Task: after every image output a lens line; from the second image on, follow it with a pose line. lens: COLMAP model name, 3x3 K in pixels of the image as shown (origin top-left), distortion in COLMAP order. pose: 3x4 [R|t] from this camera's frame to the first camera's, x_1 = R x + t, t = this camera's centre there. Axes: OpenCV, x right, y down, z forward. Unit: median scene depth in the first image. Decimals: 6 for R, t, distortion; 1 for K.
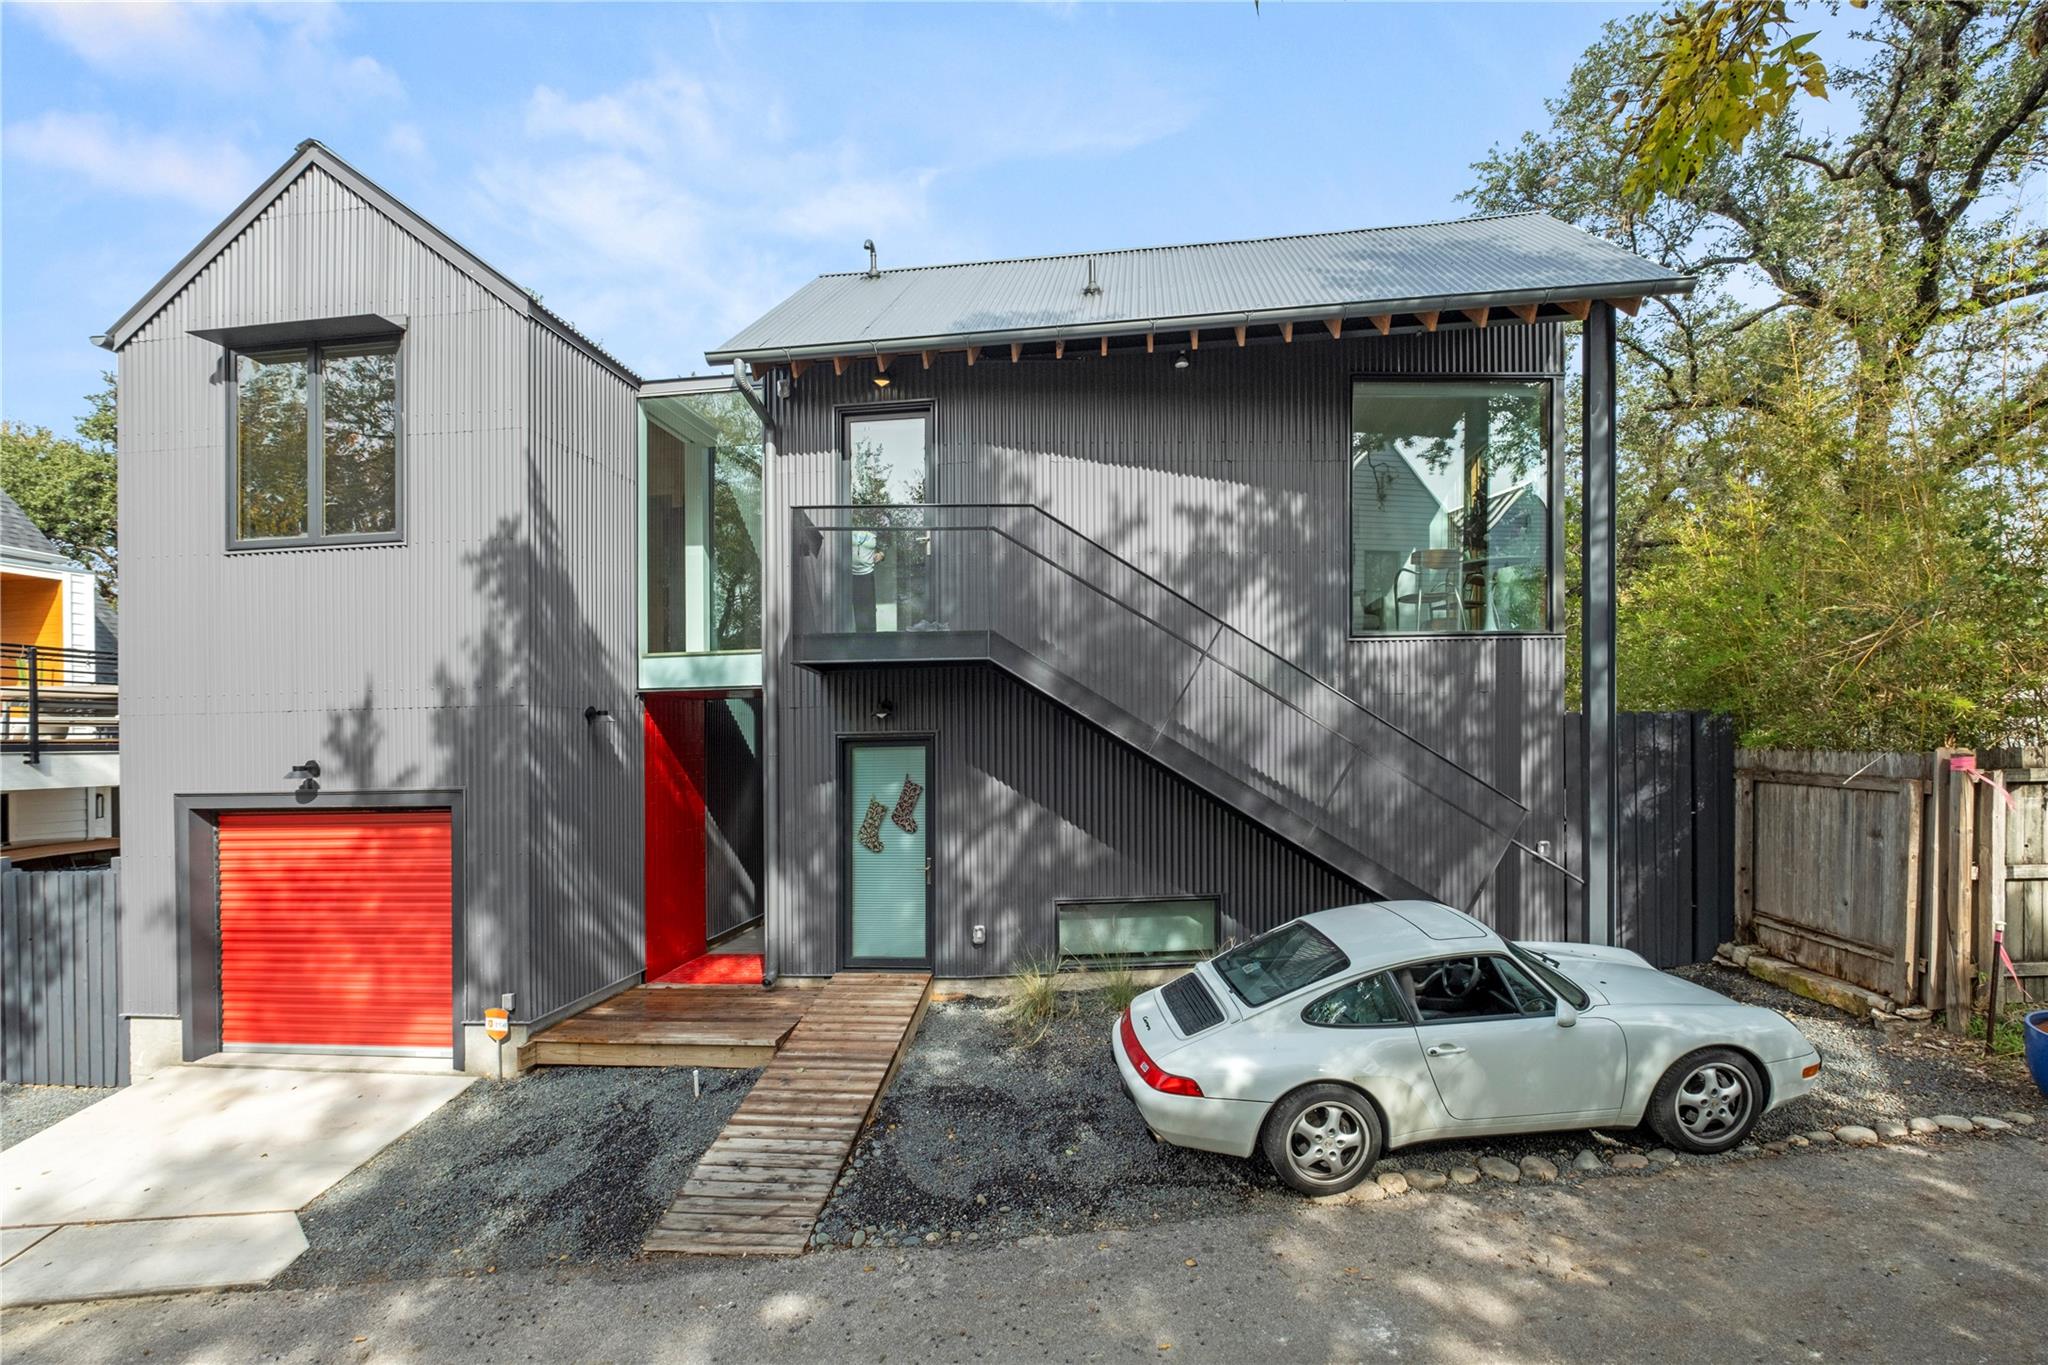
lens RADIAL K [[898.0, 0, 1050.2], [0, 898.0, 707.5], [0, 0, 1]] dist [-0.004867, -0.000690]
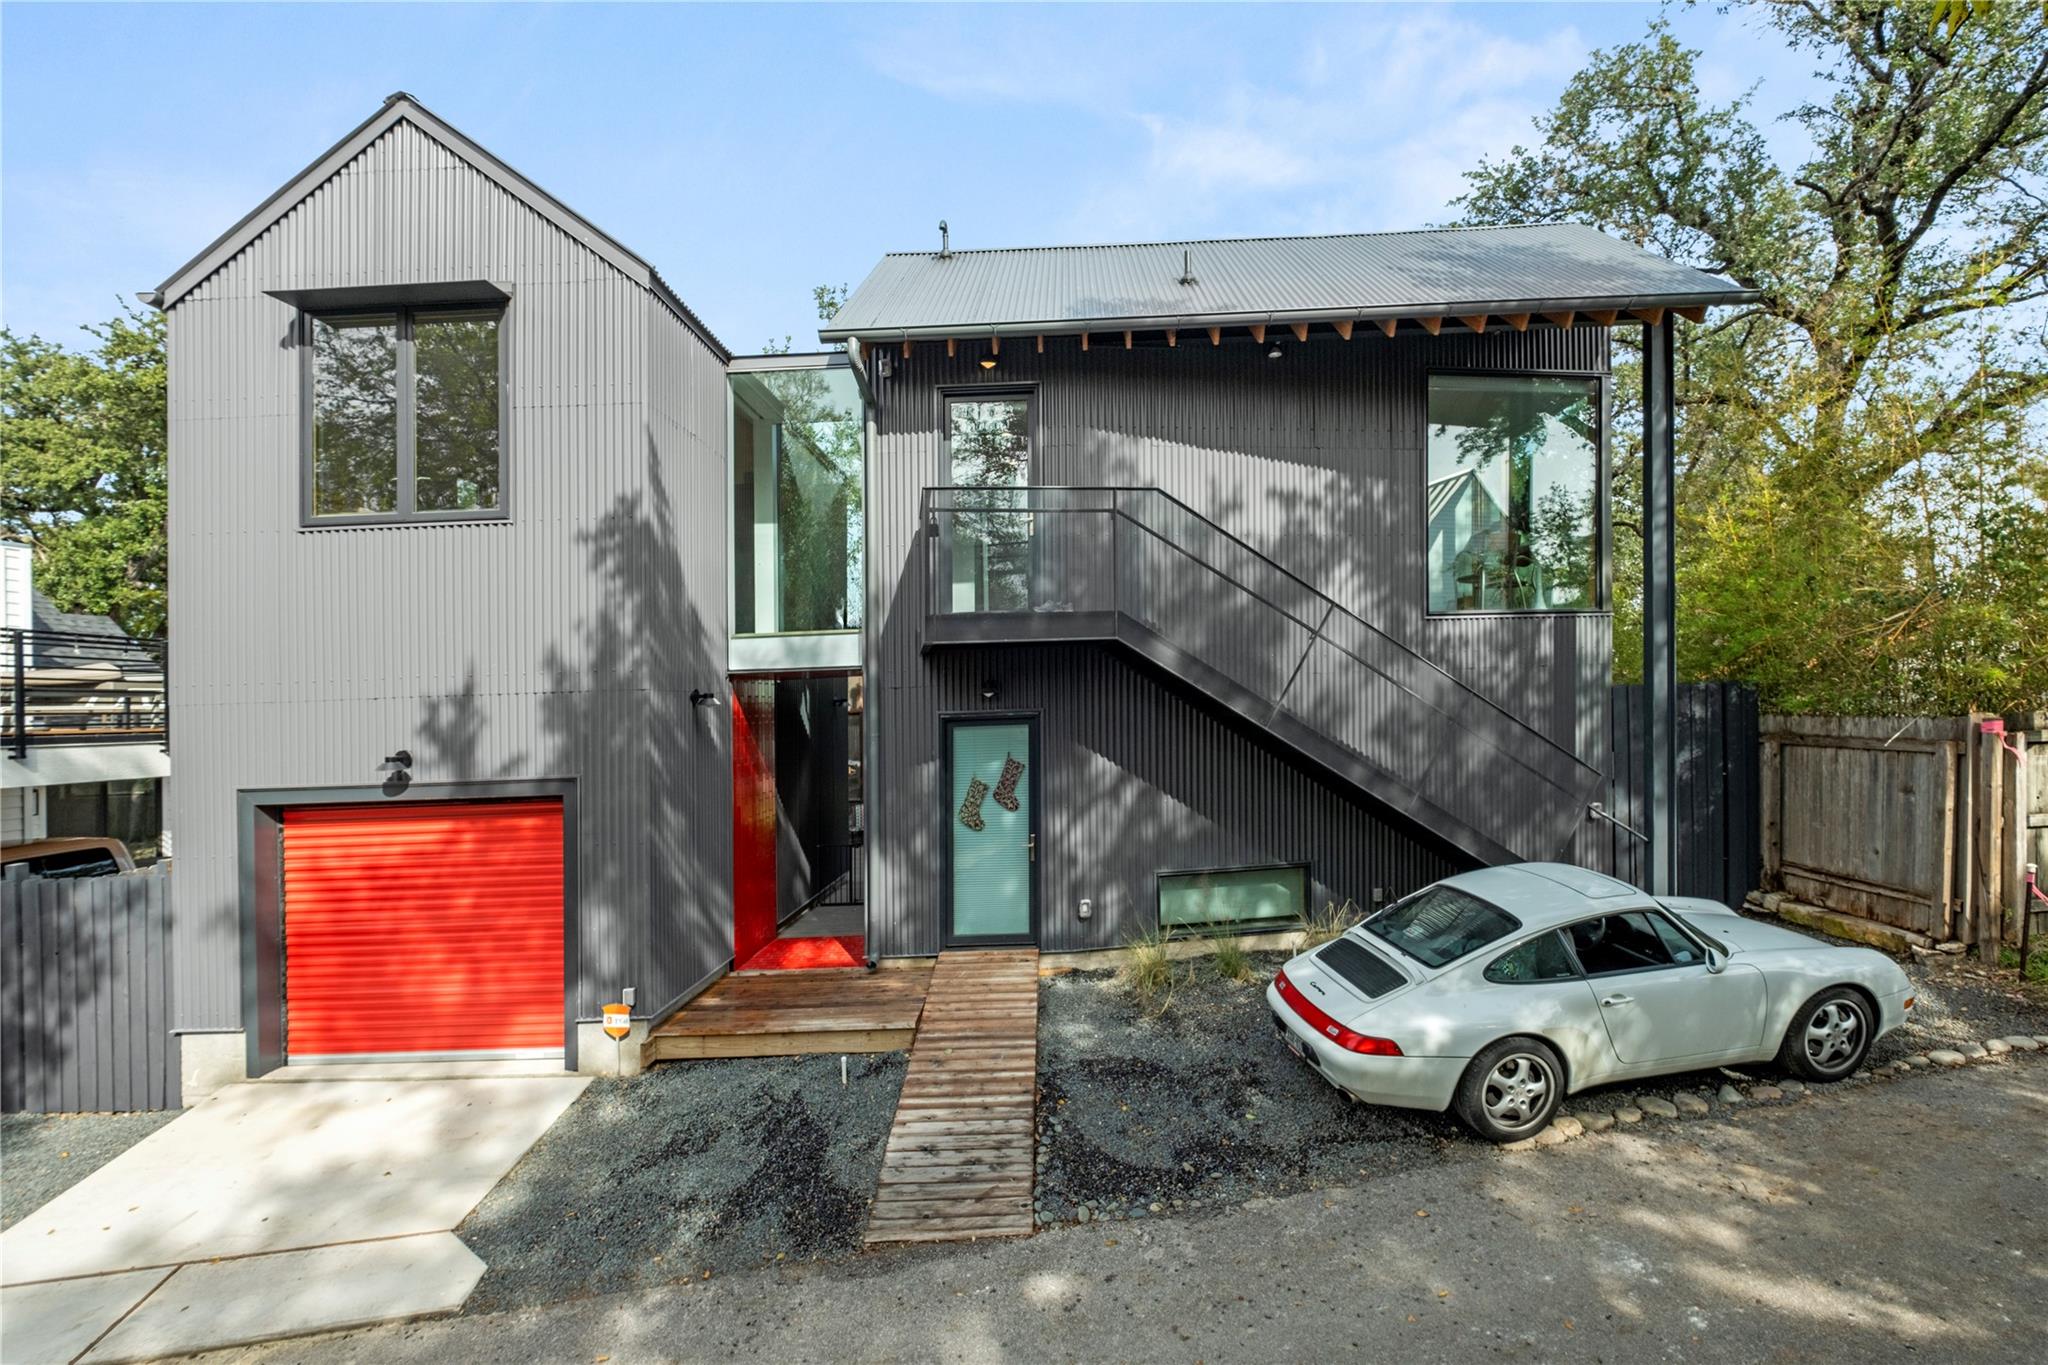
lens RADIAL K [[882.2, 0, 1074.6], [0, 882.2, 677.1], [0, 0, 1]] dist [-0.002426, -0.001484]
pose [[0.994621, -0.010070, 0.103091, -0.217473], [0.010405, 0.999942, -0.002713, -0.008034], [-0.103057, 0.003771, 0.994668, 0.005336]]
